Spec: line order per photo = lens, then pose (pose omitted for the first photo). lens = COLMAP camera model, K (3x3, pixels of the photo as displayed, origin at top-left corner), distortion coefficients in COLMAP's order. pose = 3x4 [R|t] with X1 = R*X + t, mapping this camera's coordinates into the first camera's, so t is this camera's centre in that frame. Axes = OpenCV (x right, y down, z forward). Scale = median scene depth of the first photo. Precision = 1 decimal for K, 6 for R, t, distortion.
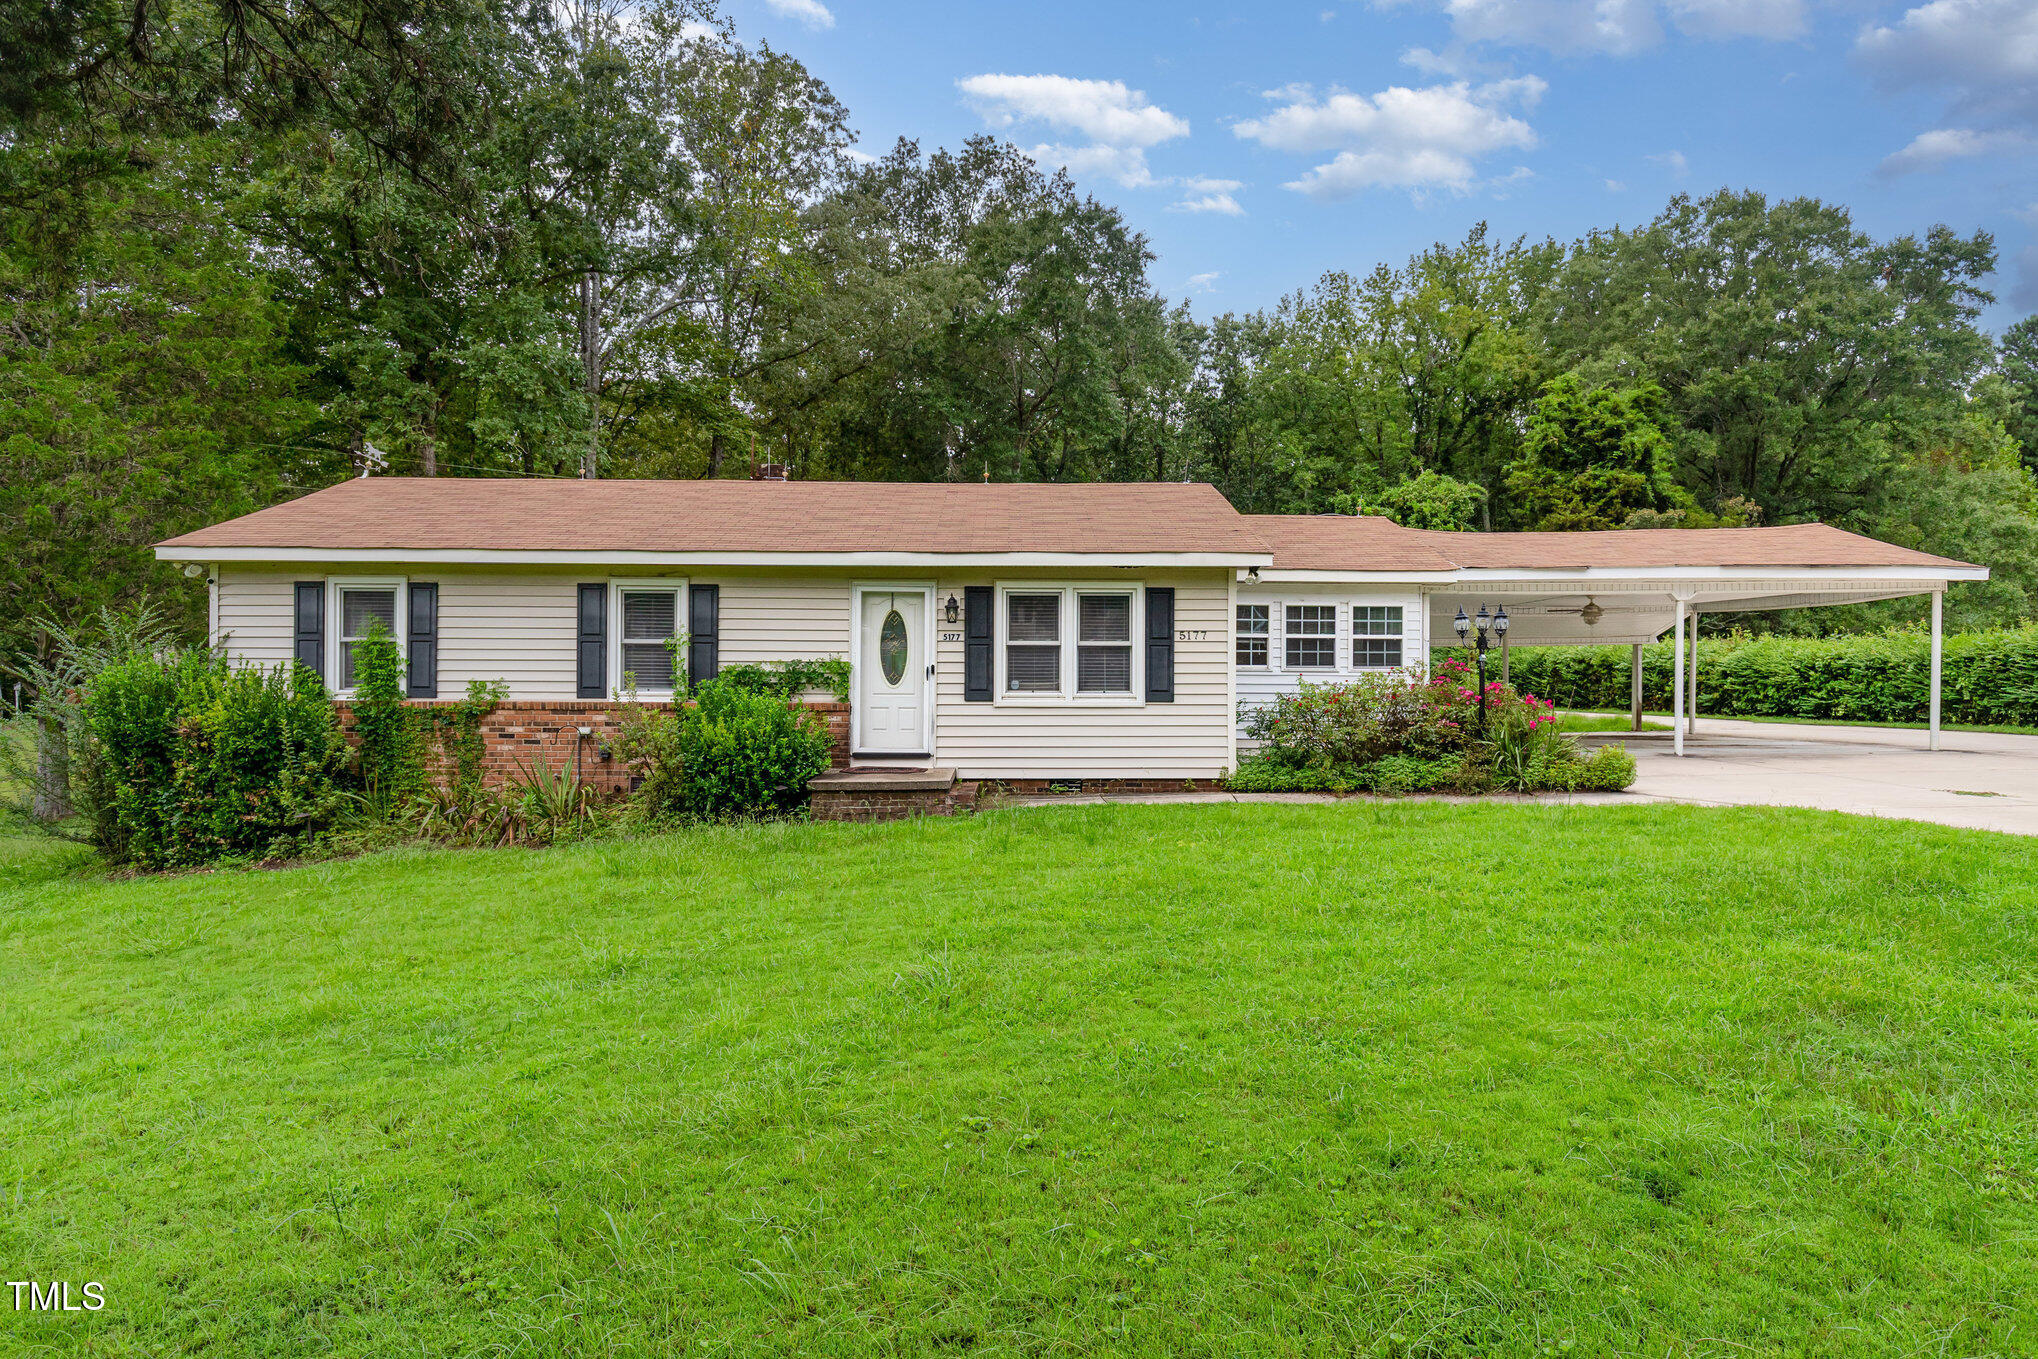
lens RADIAL K [[1097.6, 0, 1026.4], [0, 1097.6, 664.8], [0, 0, 1]] dist [0.003692, -0.000319]
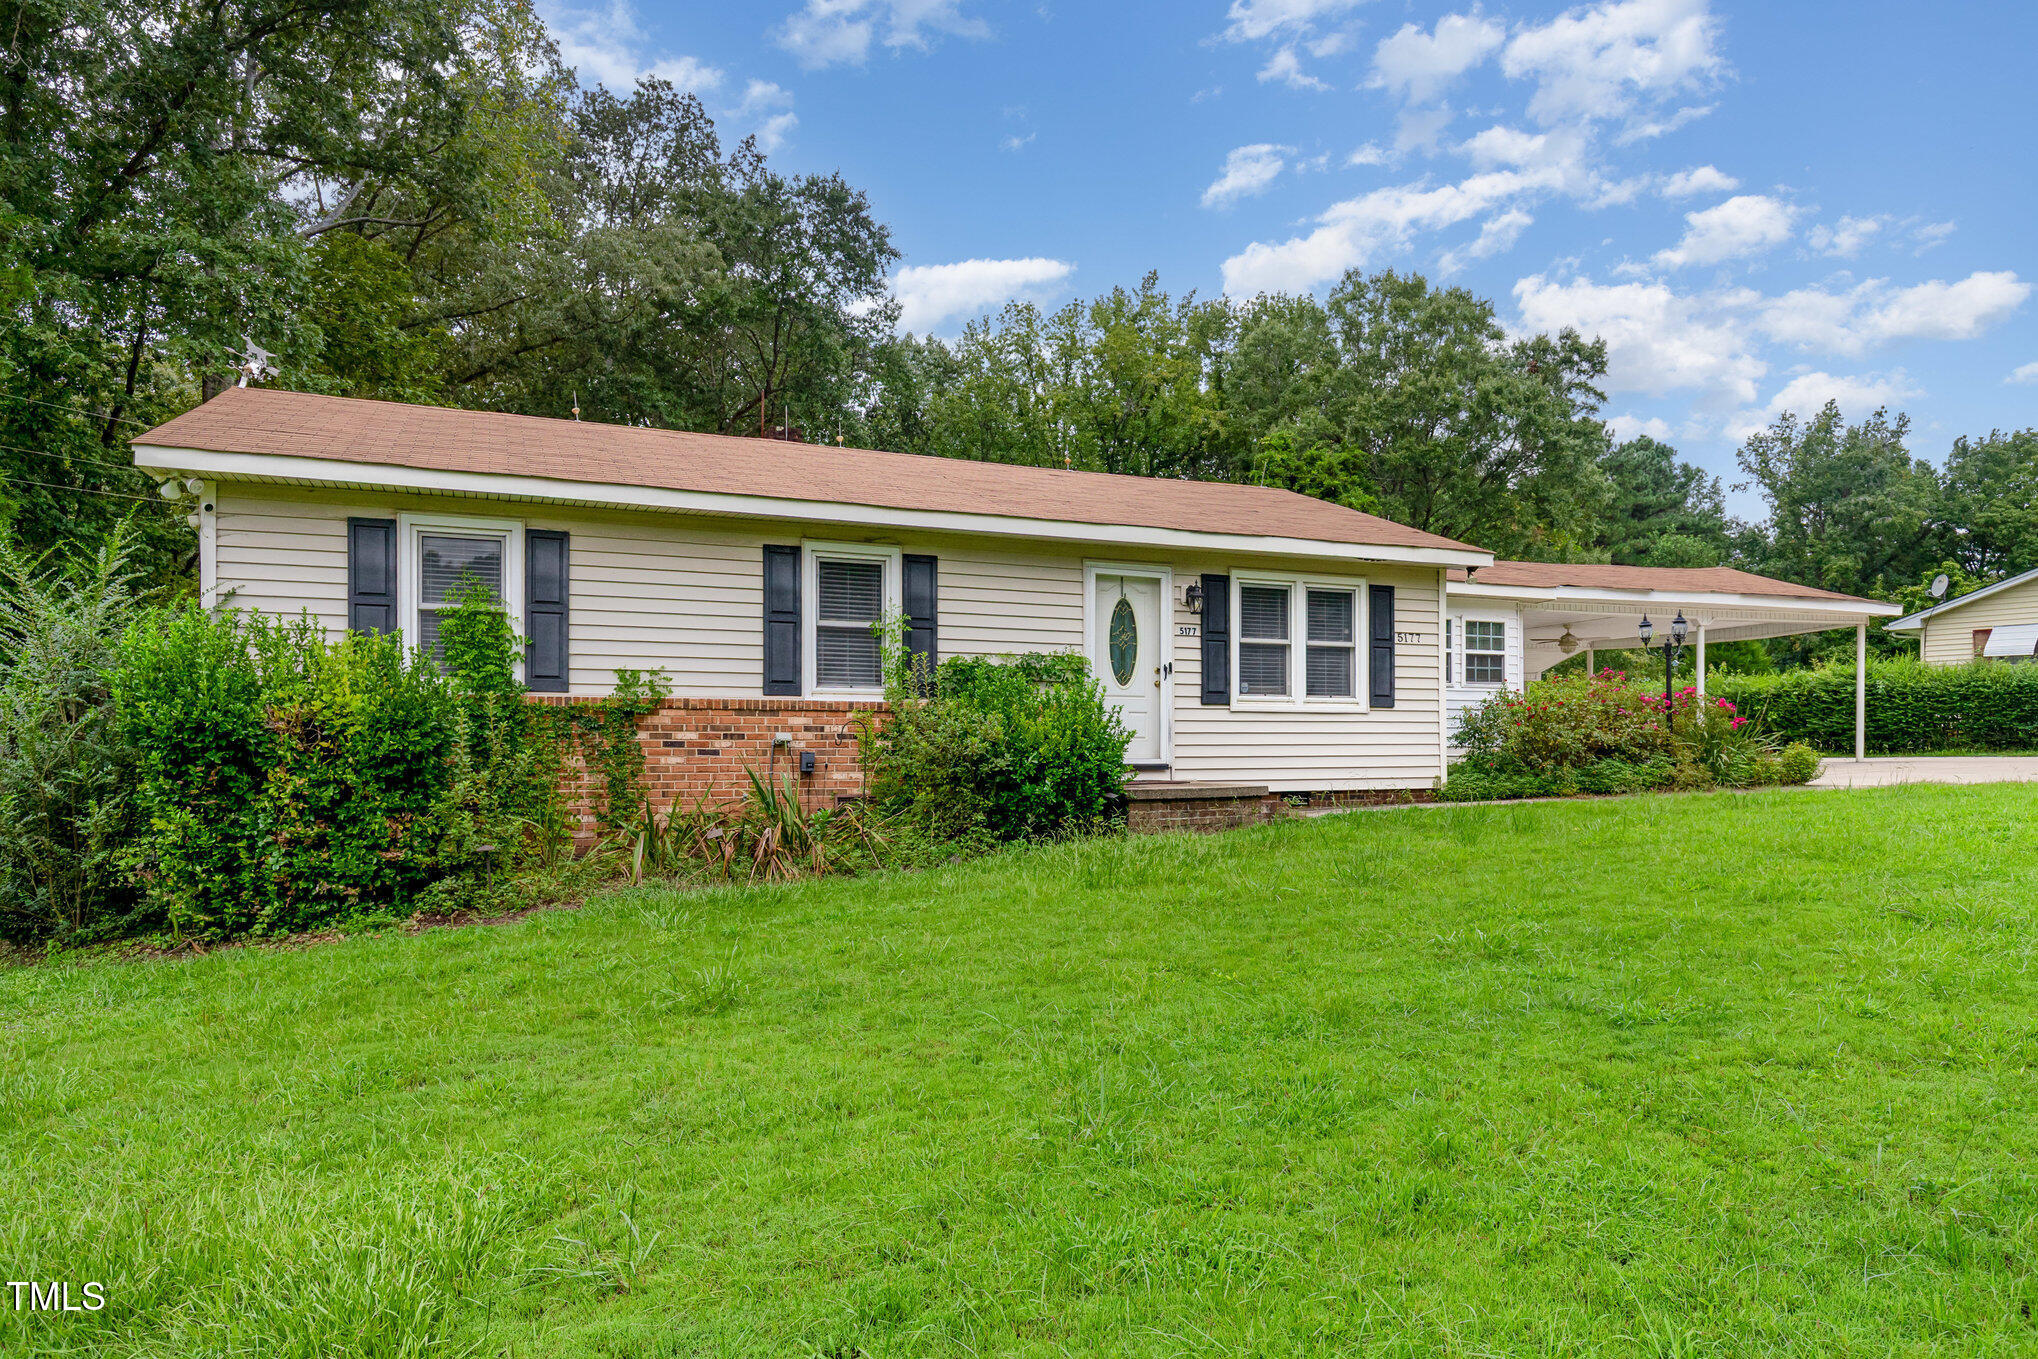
lens RADIAL K [[1229.3, 0, 1019.3], [0, 1229.3, 748.3], [0, 0, 1]] dist [0.013703, -0.000002]
pose [[0.930005, -0.003755, 0.367527, -0.552649], [0.000826, 0.999967, 0.008129, 0.059797], [-0.367546, -0.007256, 0.929977, 0.139741]]
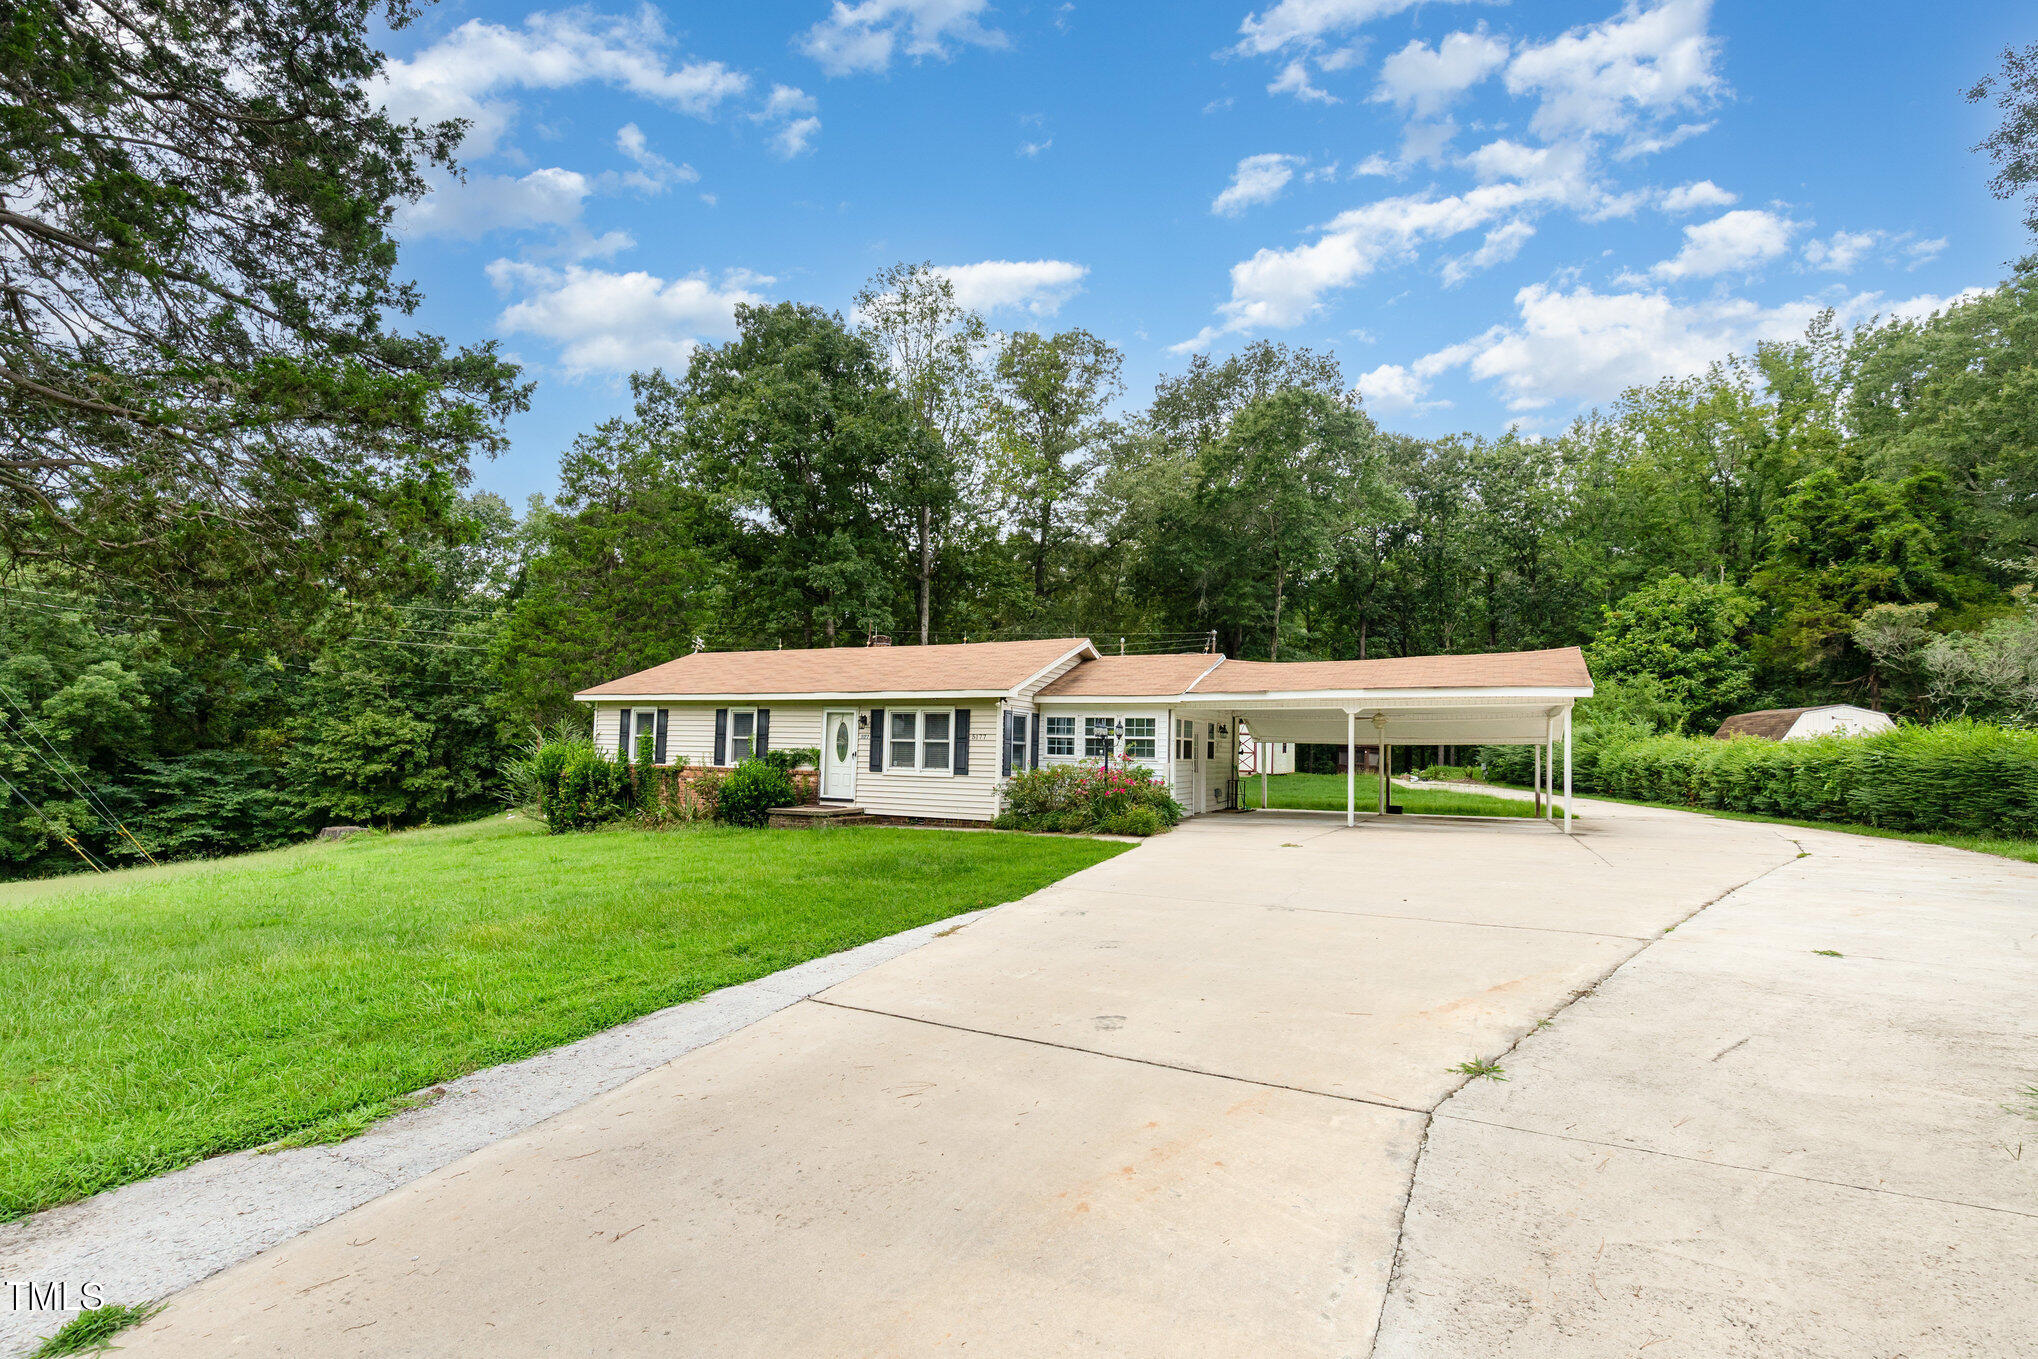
lens RADIAL K [[918.3, 0, 1019.0], [0, 918.3, 679.5], [0, 0, 1]] dist [0.025027, 0.000147]
pose [[0.884603, -0.020445, -0.465897, 0.894124], [-0.015220, 0.997241, -0.072659, -0.012662], [0.466097, 0.071366, 0.881851, -0.263069]]
